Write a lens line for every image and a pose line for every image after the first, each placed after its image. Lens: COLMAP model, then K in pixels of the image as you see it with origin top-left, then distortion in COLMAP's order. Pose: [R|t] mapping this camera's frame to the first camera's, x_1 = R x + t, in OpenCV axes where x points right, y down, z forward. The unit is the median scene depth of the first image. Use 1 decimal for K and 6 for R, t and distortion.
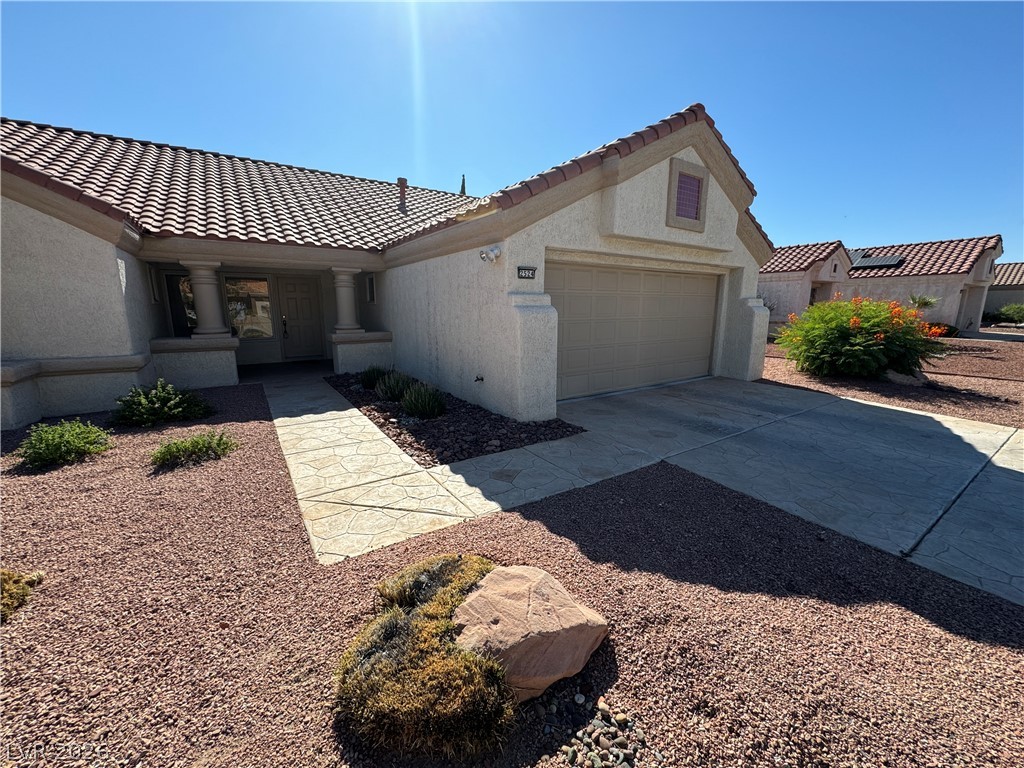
lens RADIAL K [[408.1, 0, 511.7], [0, 408.1, 385.7], [0, 0, 1]] dist [0.001155, -0.000104]
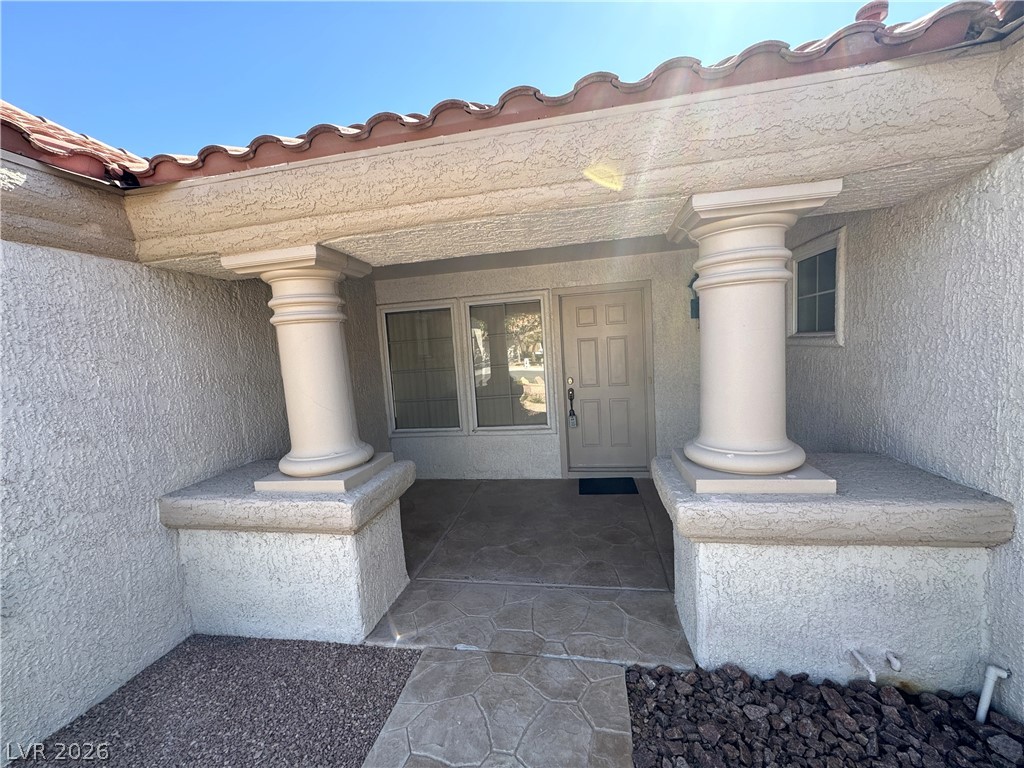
lens RADIAL K [[408.1, 0, 511.7], [0, 408.1, 385.7], [0, 0, 1]] dist [0.001155, -0.000104]
pose [[0.716809, 0.023757, -0.696865, -0.440872], [-0.071442, 0.996662, -0.039510, -0.217248], [0.693600, 0.078106, 0.716114, 0.968640]]
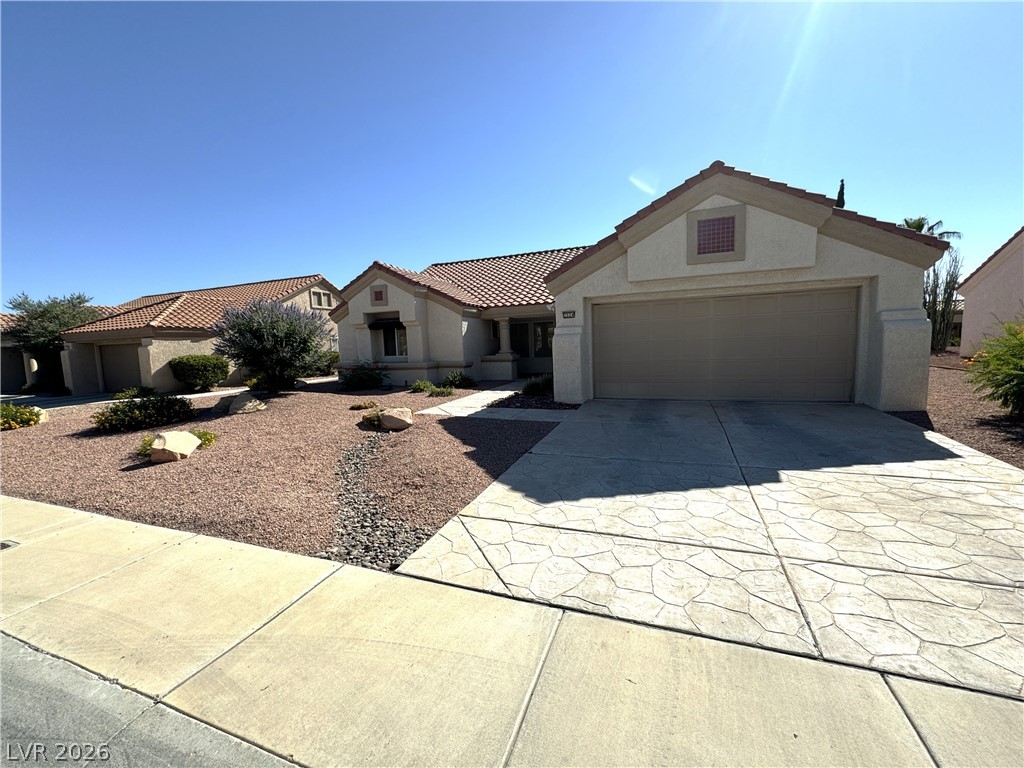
lens RADIAL K [[408.1, 0, 511.7], [0, 408.1, 385.7], [0, 0, 1]] dist [0.001155, -0.000104]
pose [[0.571333, 0.062904, -0.818304, 1.015060], [-0.121298, 0.992581, -0.008389, 0.045482], [0.811705, 0.104052, 0.574725, -0.102079]]
